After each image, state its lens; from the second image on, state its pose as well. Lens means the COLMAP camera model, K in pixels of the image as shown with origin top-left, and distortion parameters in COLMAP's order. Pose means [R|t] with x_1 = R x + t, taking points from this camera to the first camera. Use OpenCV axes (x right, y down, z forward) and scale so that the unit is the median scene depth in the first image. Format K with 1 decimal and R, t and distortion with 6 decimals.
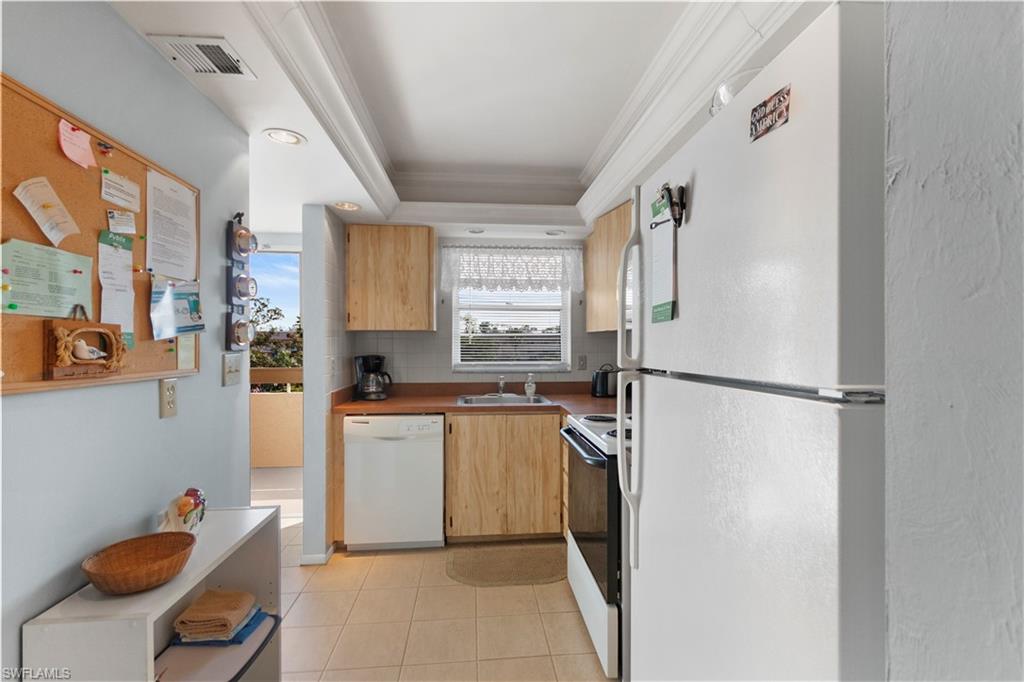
lens RADIAL K [[473.5, 0, 510.4], [0, 473.5, 344.3], [0, 0, 1]] dist [0.003455, 0.001643]
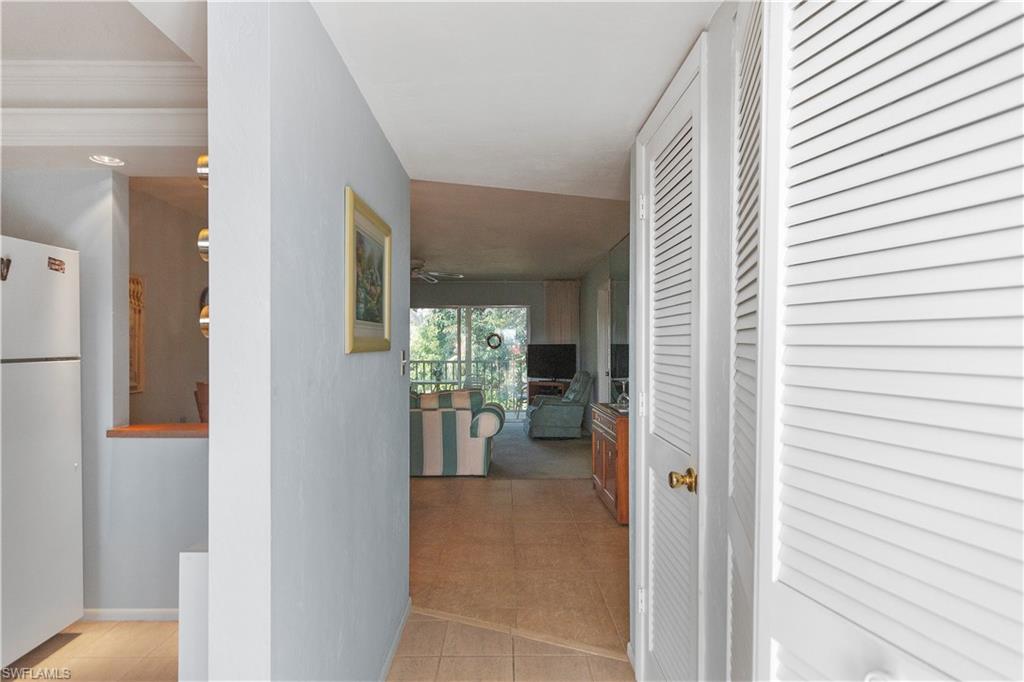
lens RADIAL K [[557.2, 0, 508.4], [0, 557.2, 348.8], [0, 0, 1]] dist [0.001194, -0.000267]
pose [[-0.997644, 0.001271, 0.068589, -0.559613], [0.001567, 0.999990, 0.004259, 0.004018], [-0.068583, 0.004356, -0.997636, 0.966010]]
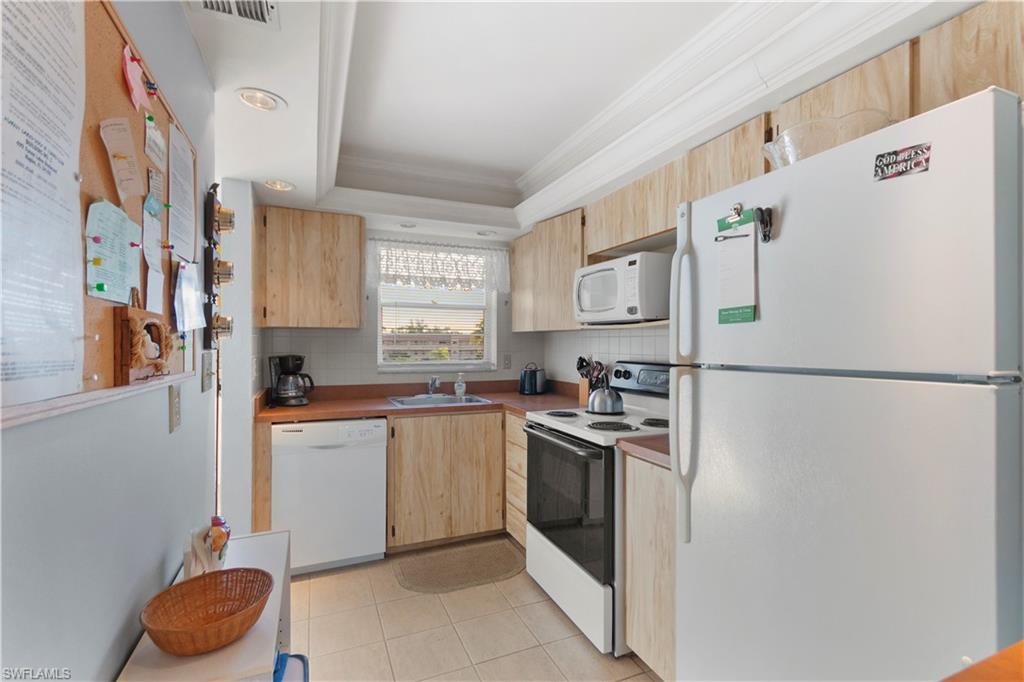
lens RADIAL K [[473.5, 0, 513.4], [0, 473.5, 342.8], [0, 0, 1]] dist [0.003455, 0.001643]
pose [[0.948791, 0.003699, 0.315884, -0.195663], [-0.002520, 0.999988, -0.004141, 0.002626], [-0.315895, 0.003133, 0.948789, 0.026416]]
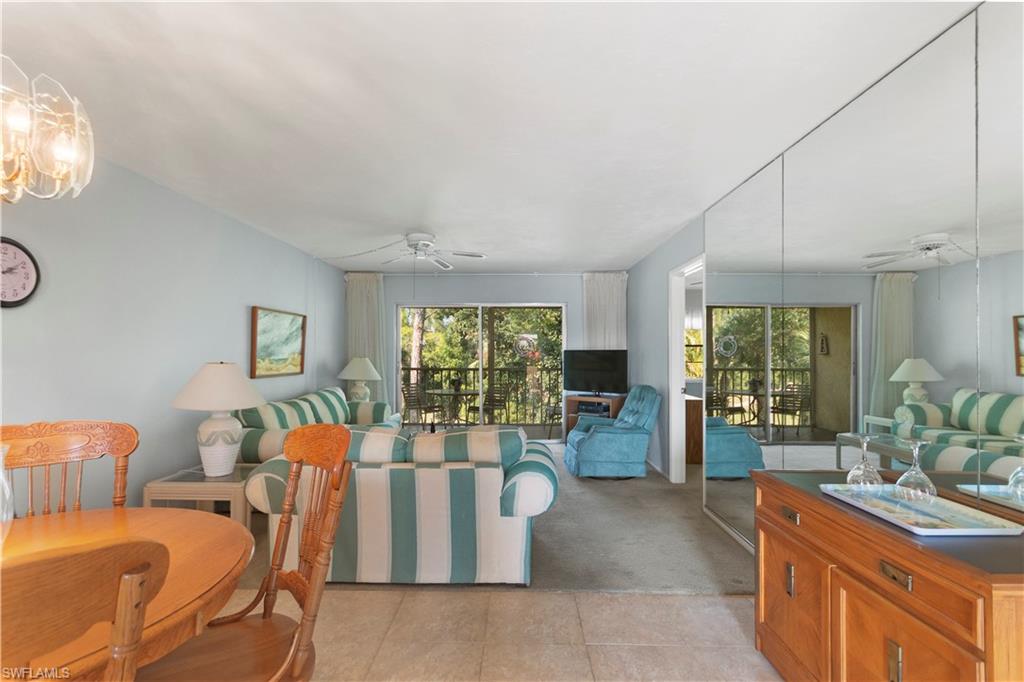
lens RADIAL K [[473.5, 0, 511.3], [0, 473.5, 348.5], [0, 0, 1]] dist [0.003455, 0.001643]
pose [[-0.995897, 0.000062, 0.090490, -0.403839], [-0.000658, 0.999968, -0.007929, 0.003060], [-0.090487, -0.007956, -0.995866, 0.000797]]
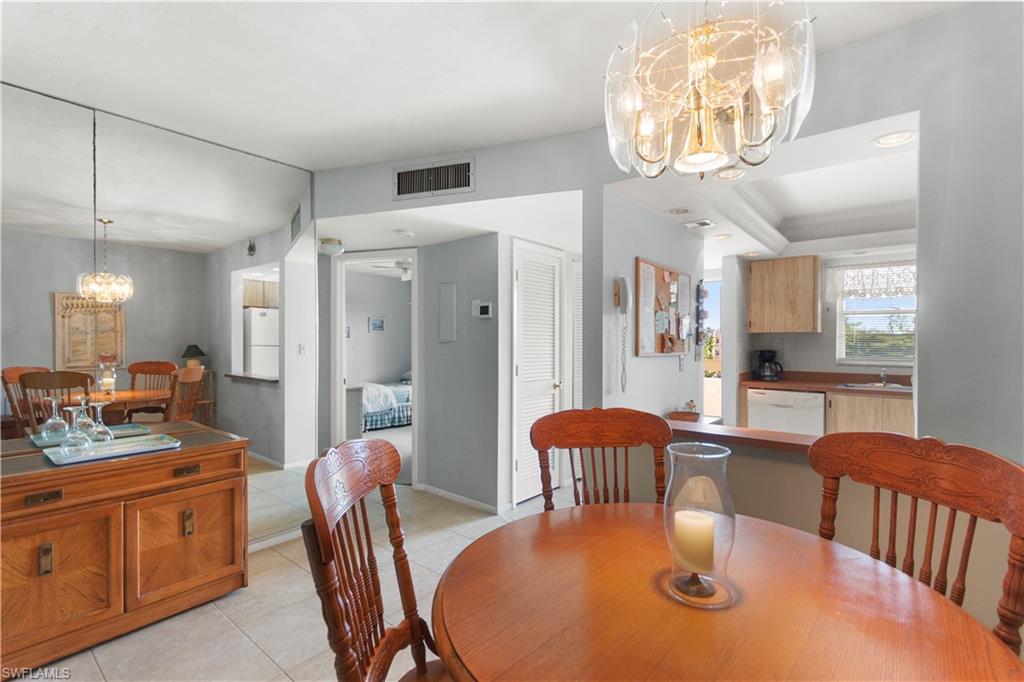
lens RADIAL K [[473.5, 0, 503.6], [0, 473.5, 342.9], [0, 0, 1]] dist [0.003455, 0.001643]
pose [[0.712449, 0.006721, -0.701692, 0.162244], [-0.005124, 0.999977, 0.004375, -0.000144], [0.701705, 0.000478, 0.712467, -0.645608]]
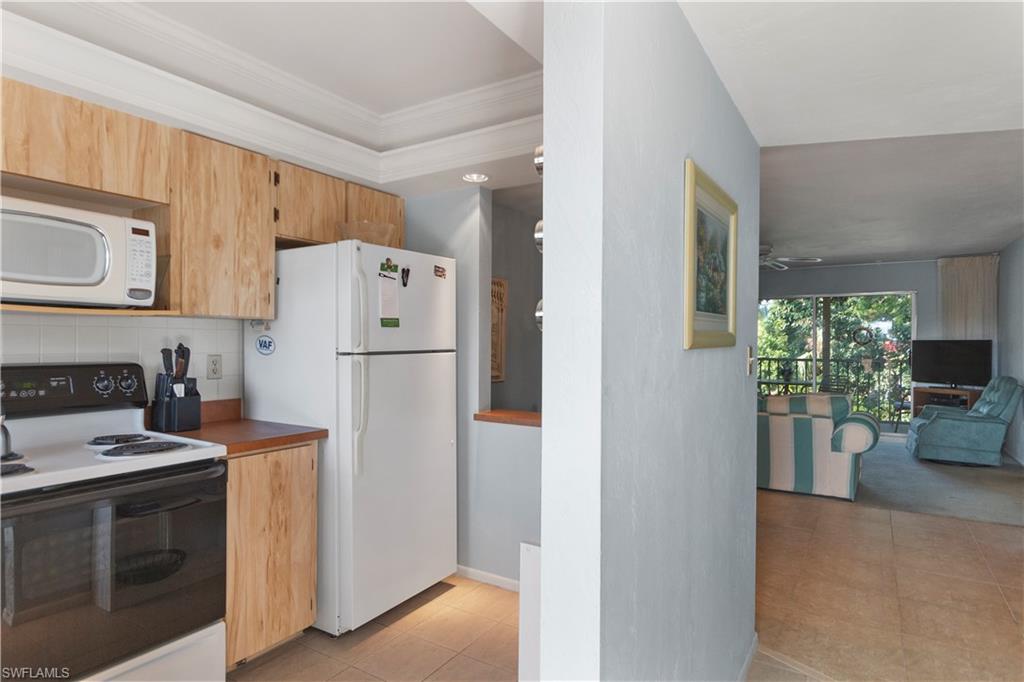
lens RADIAL K [[557.2, 0, 515.3], [0, 557.2, 344.3], [0, 0, 1]] dist [0.001194, -0.000267]
pose [[-0.799280, -0.005692, 0.600932, -0.532512], [-0.003212, 0.999981, 0.005200, 0.004226], [-0.600951, 0.002226, -0.799283, 0.895426]]
